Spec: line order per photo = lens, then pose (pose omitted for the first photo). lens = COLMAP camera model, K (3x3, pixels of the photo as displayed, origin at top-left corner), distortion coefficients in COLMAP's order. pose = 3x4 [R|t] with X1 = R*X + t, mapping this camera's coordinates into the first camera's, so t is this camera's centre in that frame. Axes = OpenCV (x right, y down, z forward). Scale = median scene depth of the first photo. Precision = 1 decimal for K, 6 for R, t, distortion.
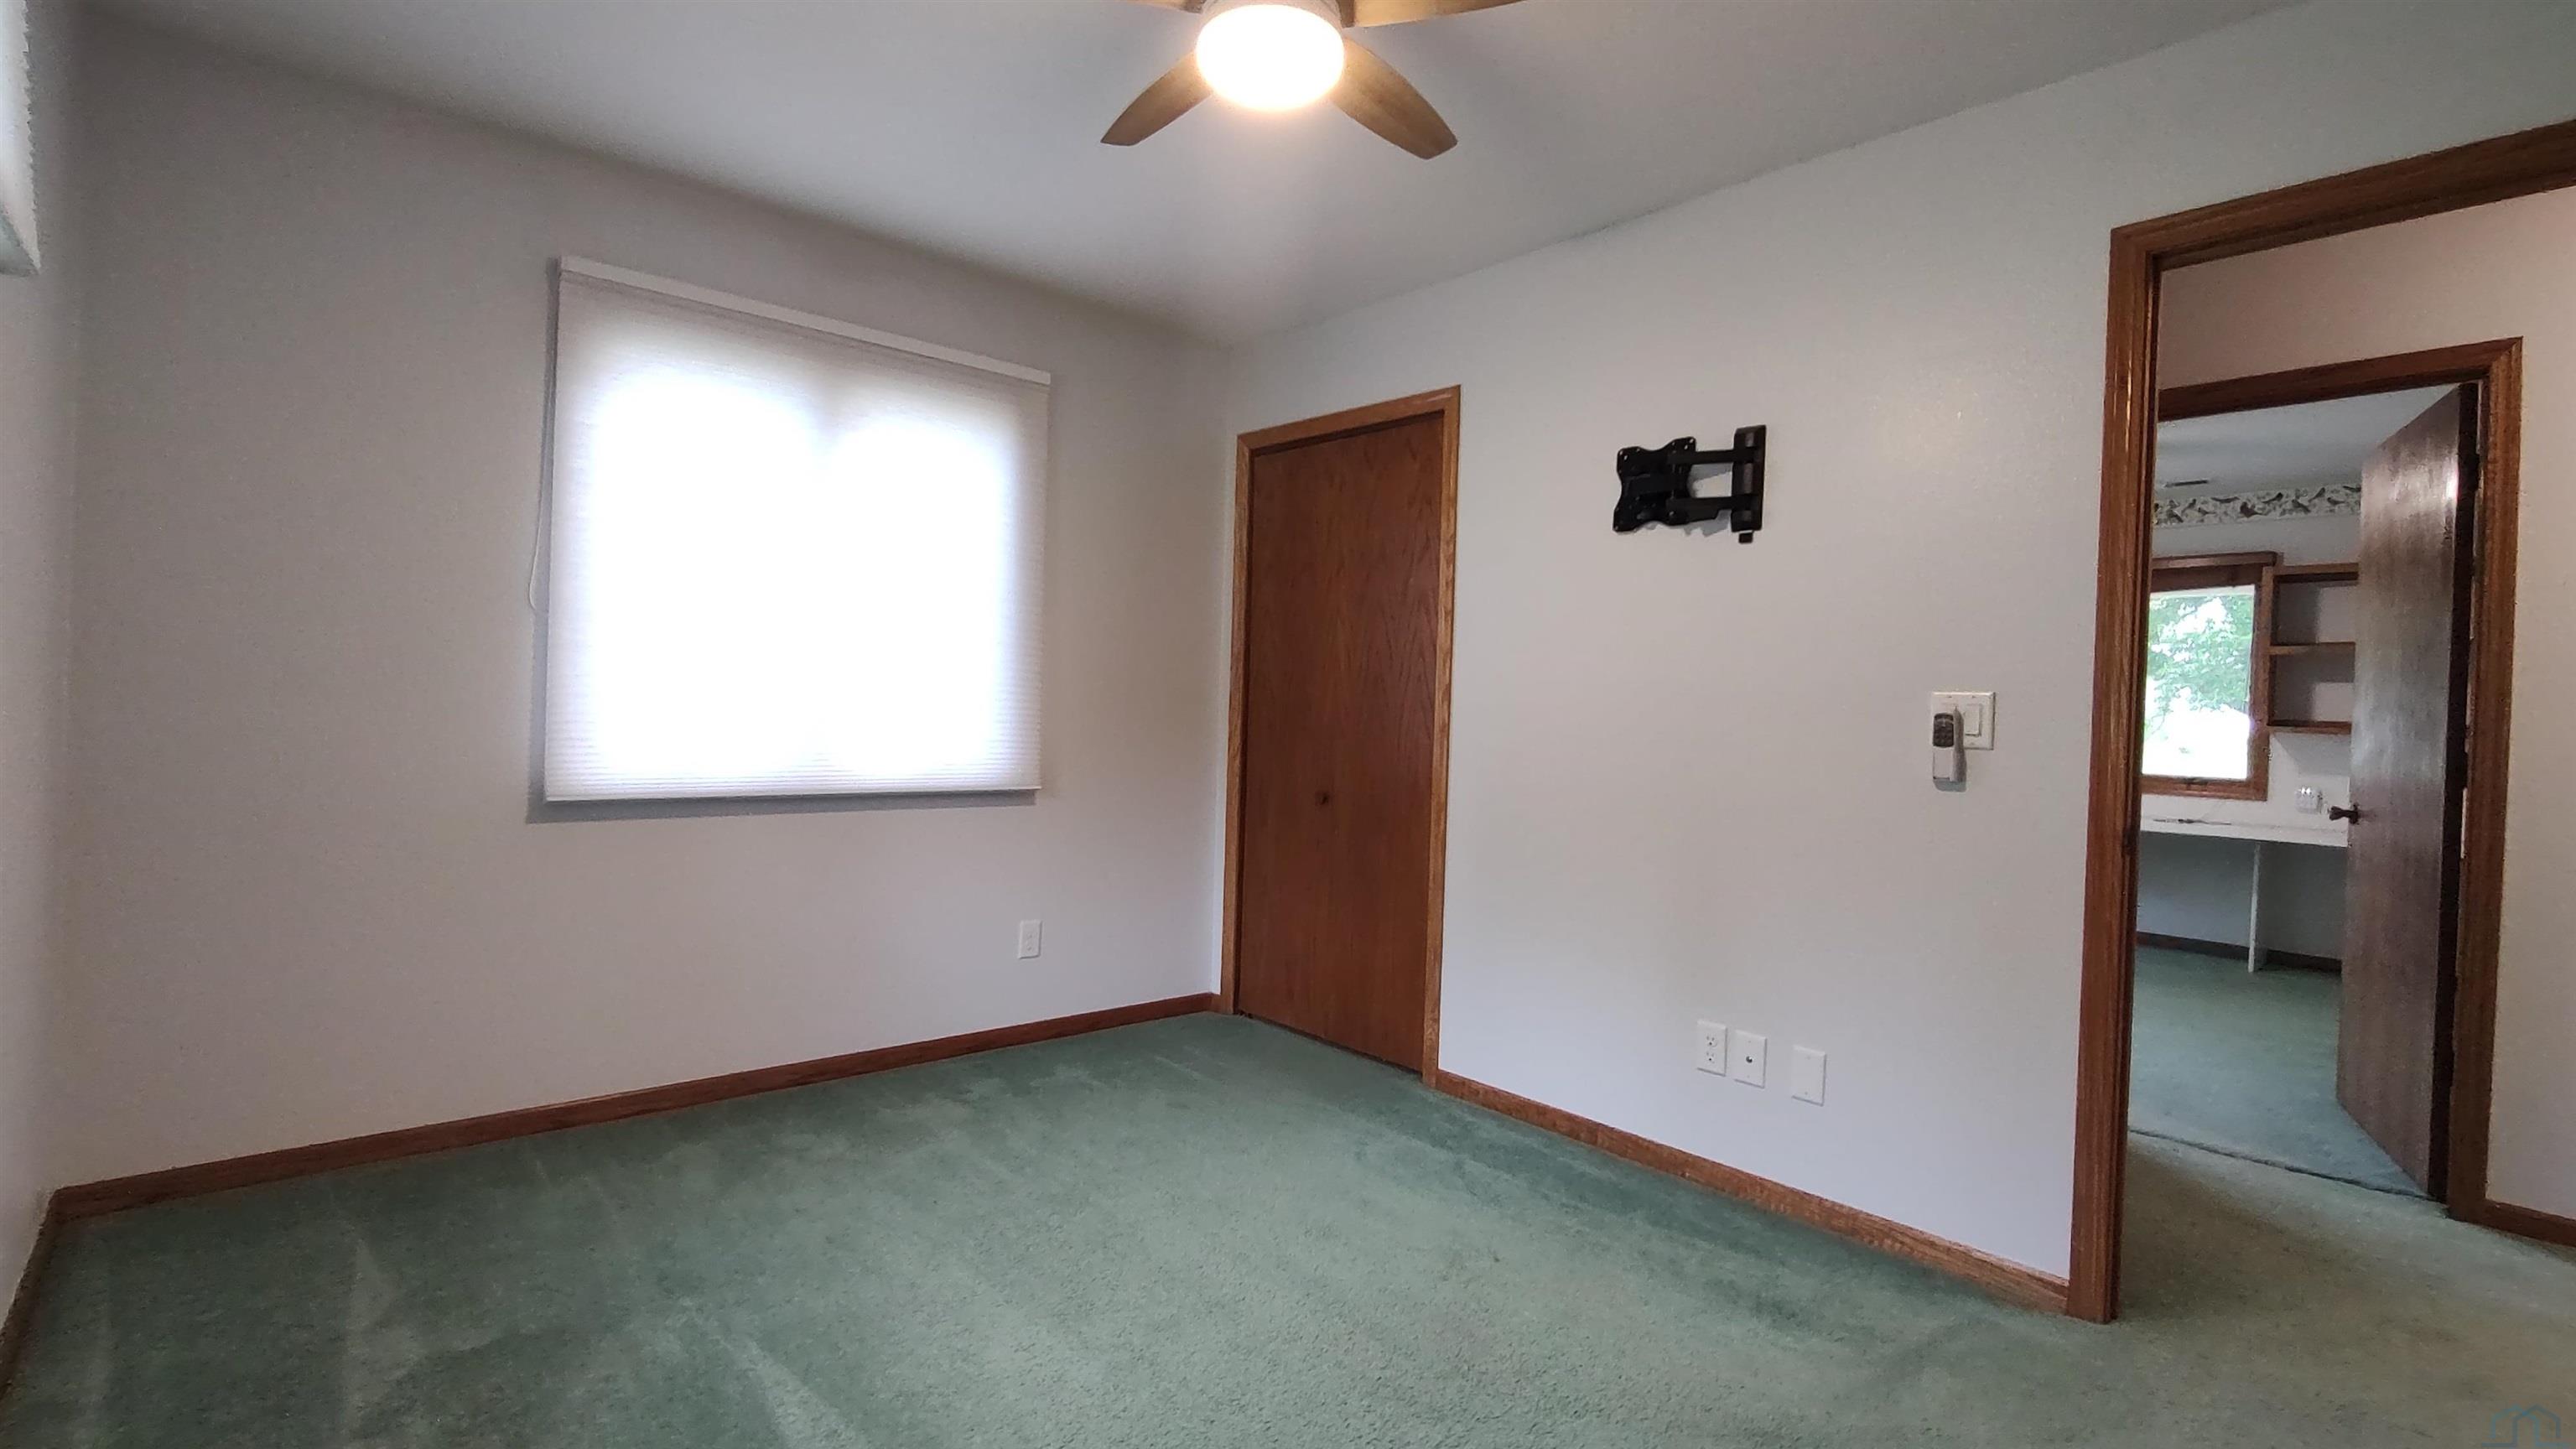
lens RADIAL K [[1156.3, 0, 1288.0], [0, 1156.3, 724.5], [0, 0, 1]] dist [-0.003612, 0.000322]
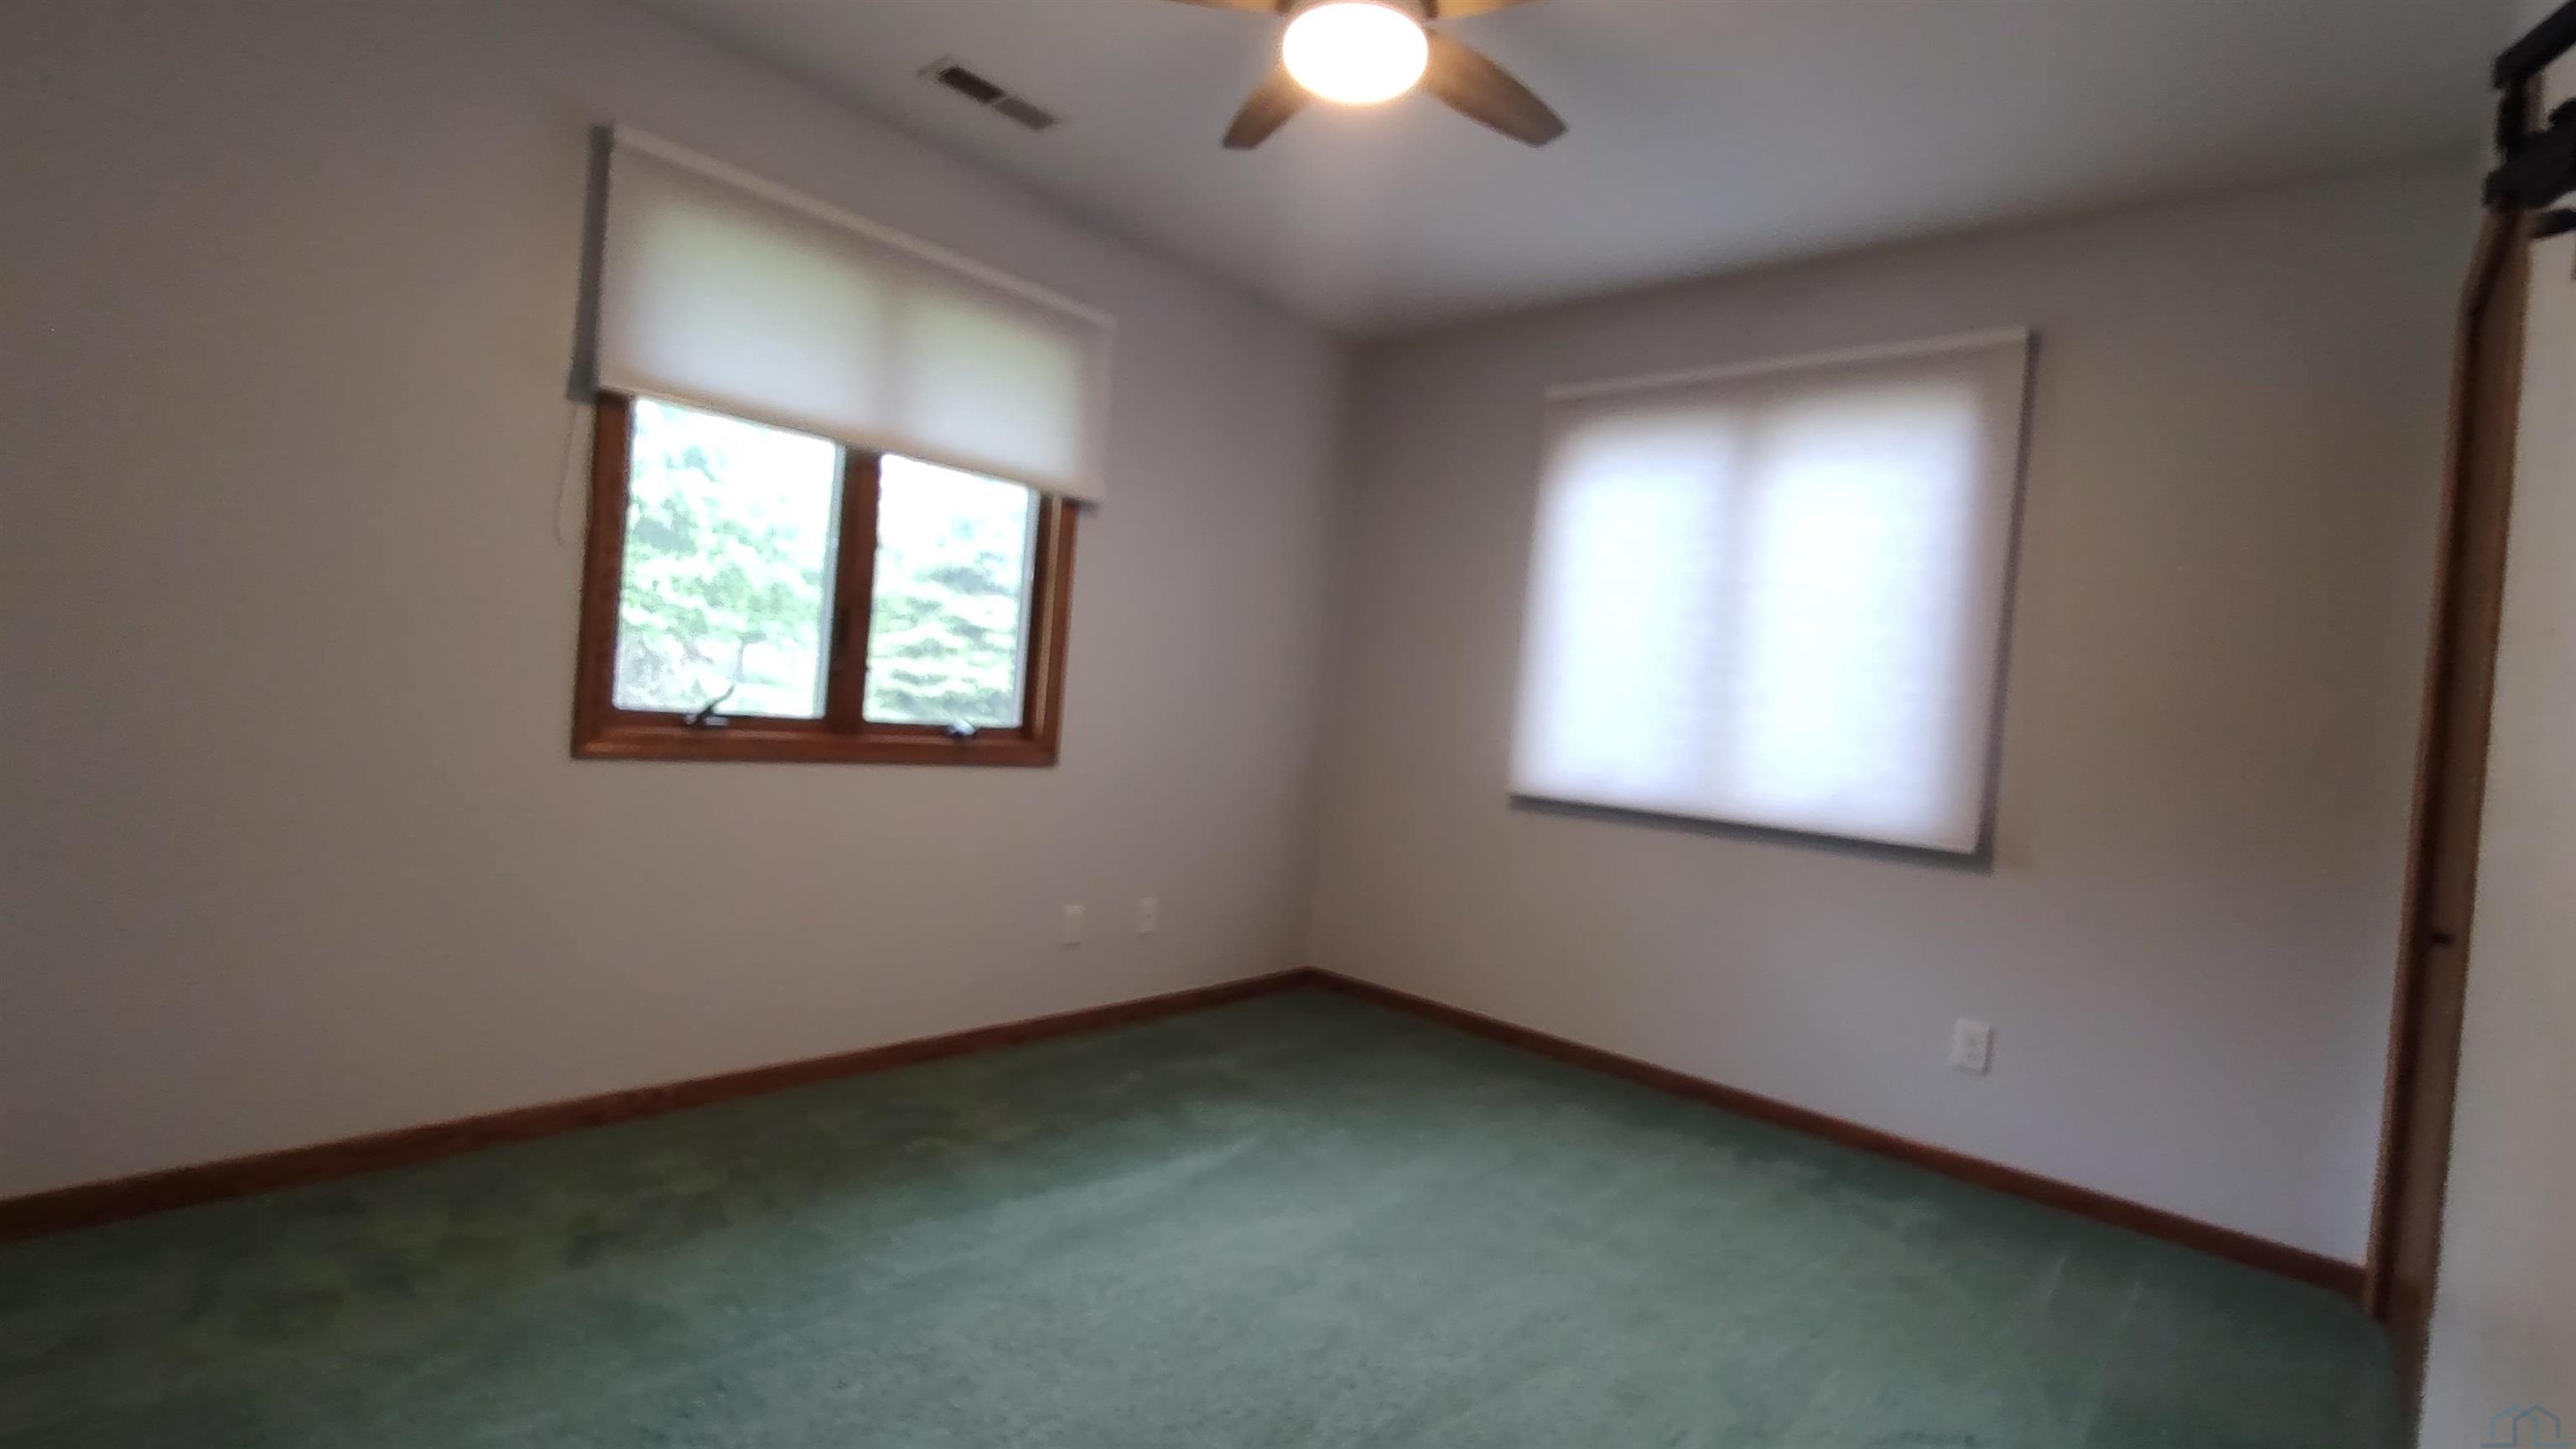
lens RADIAL K [[1156.3, 0, 1288.0], [0, 1156.3, 724.5], [0, 0, 1]] dist [-0.003612, 0.000322]
pose [[0.109220, -0.003727, -0.994011, 0.597186], [-0.092266, 0.995638, -0.013871, 0.026071], [0.989726, 0.093229, 0.108399, 0.514391]]
